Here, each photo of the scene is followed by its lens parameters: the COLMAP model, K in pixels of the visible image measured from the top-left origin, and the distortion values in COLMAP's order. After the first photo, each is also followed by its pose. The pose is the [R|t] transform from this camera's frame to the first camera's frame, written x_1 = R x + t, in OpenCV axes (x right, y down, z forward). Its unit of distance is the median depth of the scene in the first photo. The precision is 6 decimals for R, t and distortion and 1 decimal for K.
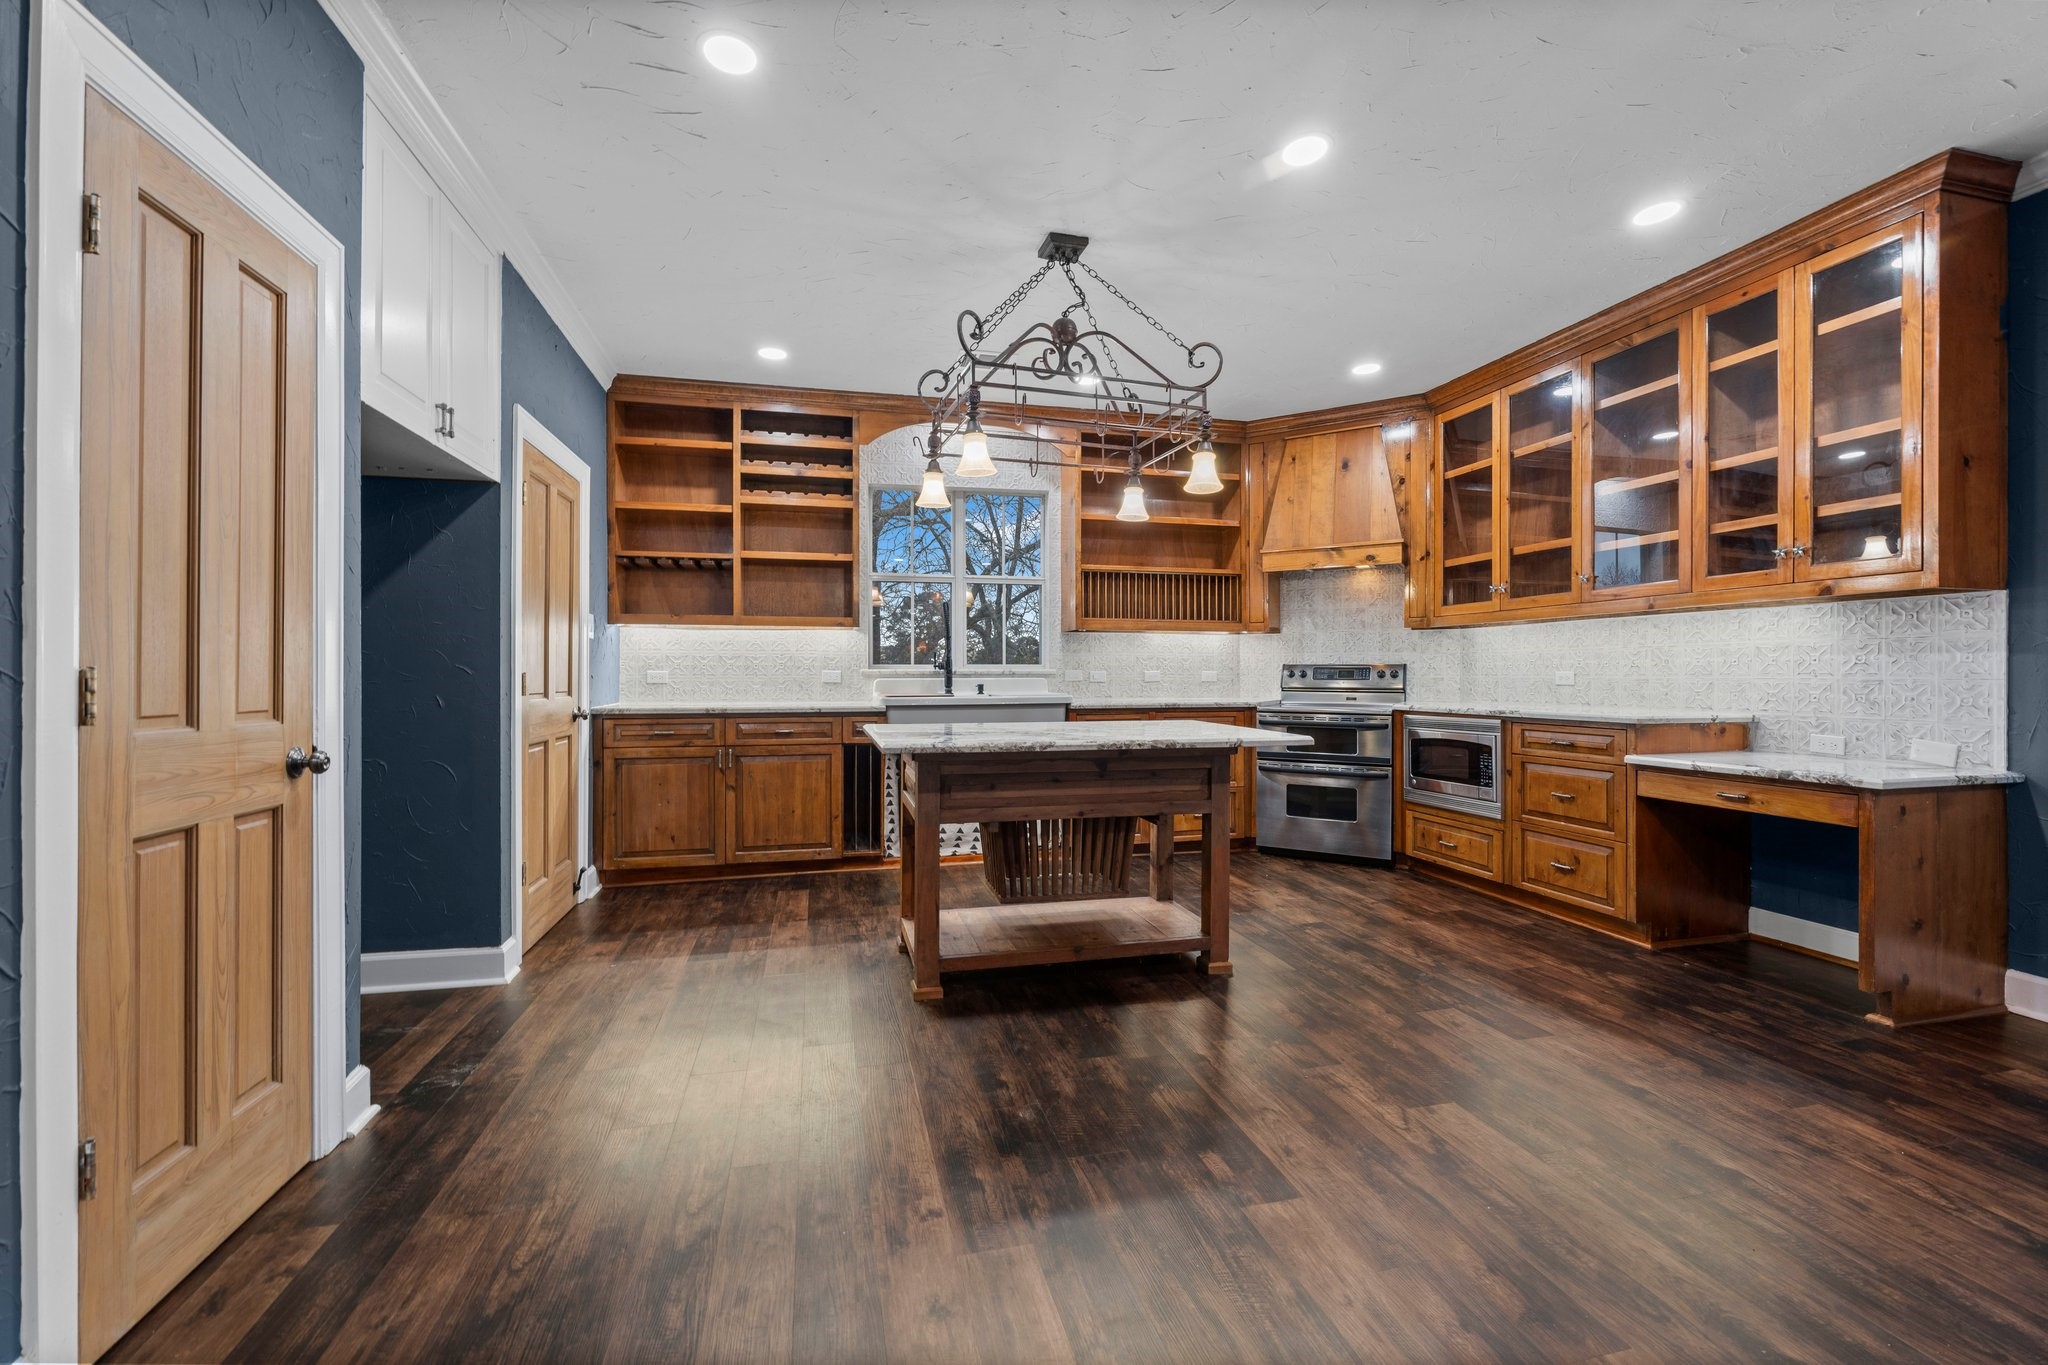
lens RADIAL K [[830.8, 0, 1016.0], [0, 830.8, 676.0], [0, 0, 1]] dist [-0.006864, 0.000227]
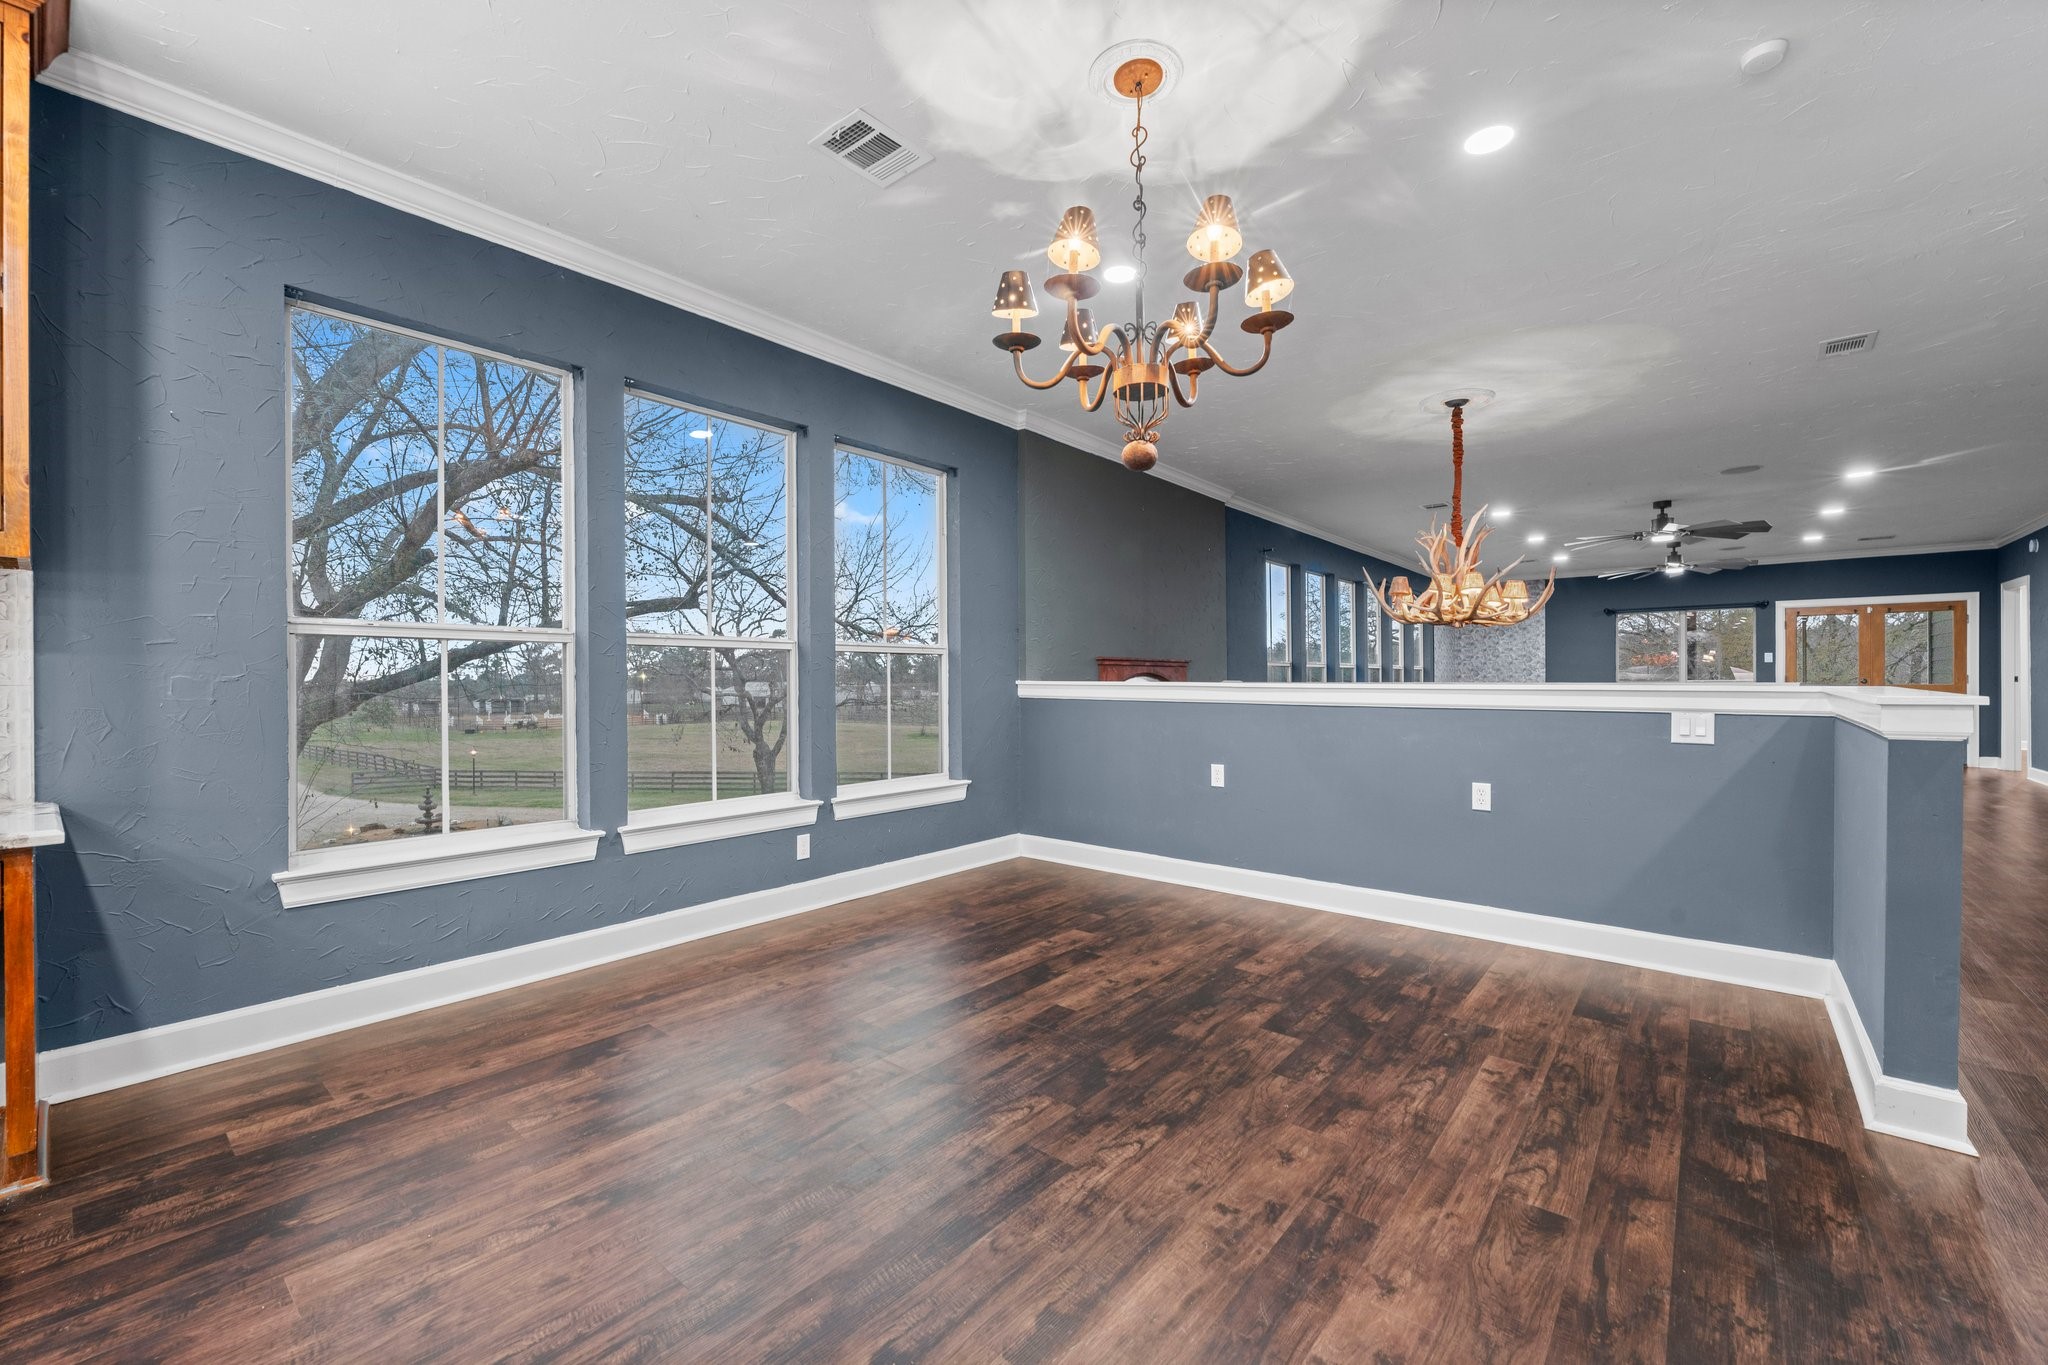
lens RADIAL K [[830.8, 0, 1018.4], [0, 830.8, 680.8], [0, 0, 1]] dist [-0.003168, -0.000284]
pose [[-0.593671, 0.004845, 0.804693, 0.009551], [0.005563, 0.999983, -0.001917, 0.004113], [-0.804688, 0.003339, -0.593688, 0.438459]]
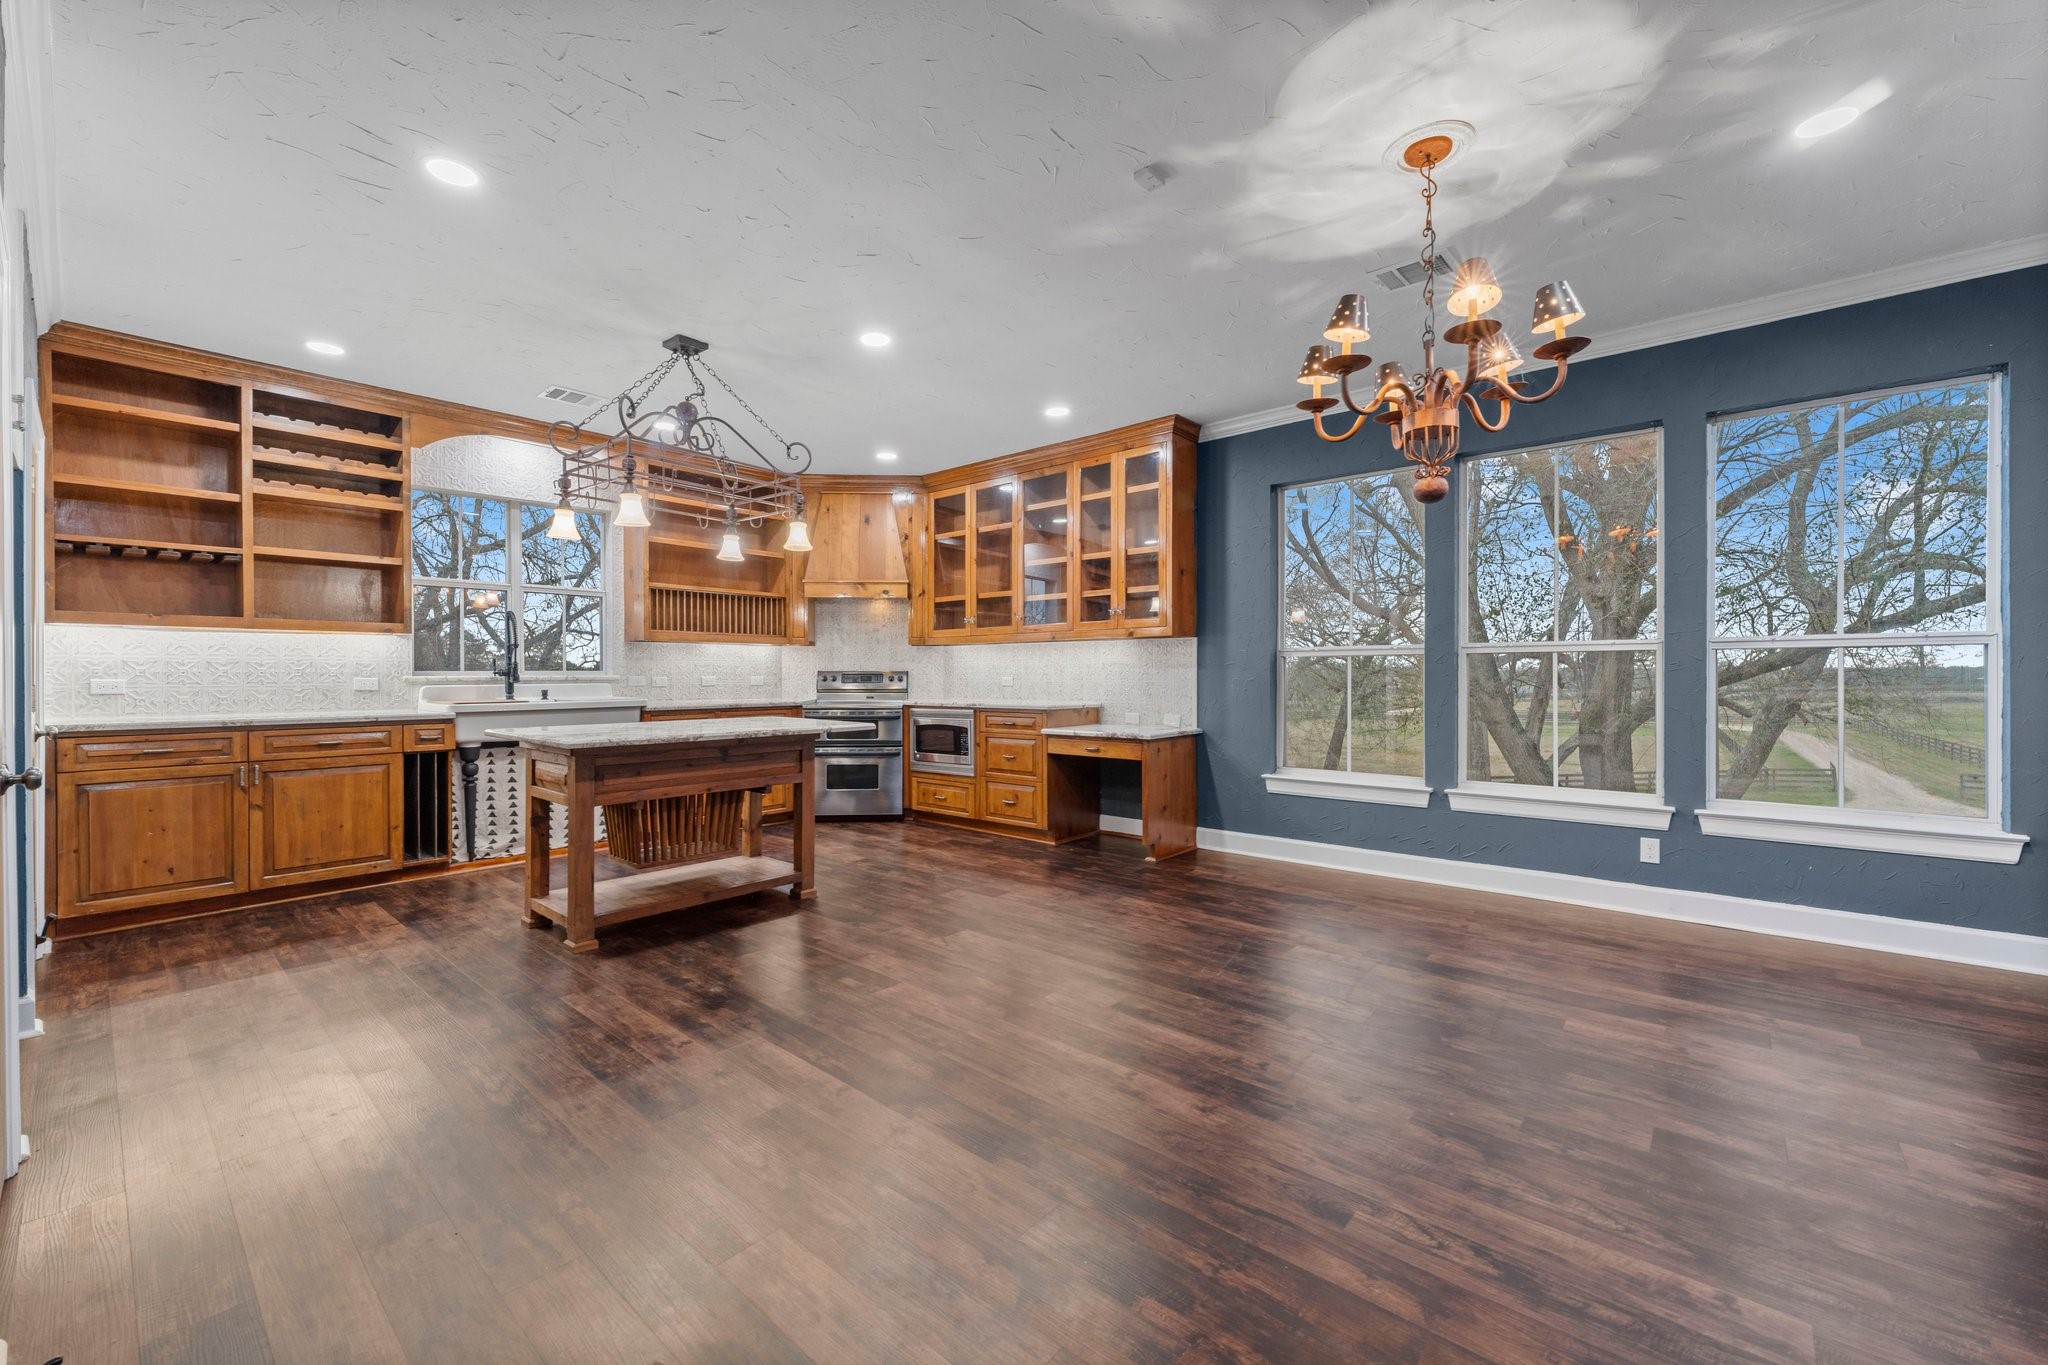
lens RADIAL K [[814.1, 0, 1019.6], [0, 814.1, 677.7], [0, 0, 1]] dist [0.000746, 0.000005]
pose [[0.813976, -0.004082, 0.580884, -0.179696], [0.002855, 0.999991, 0.003026, -0.008243], [-0.580891, -0.000805, 0.813981, -0.219100]]
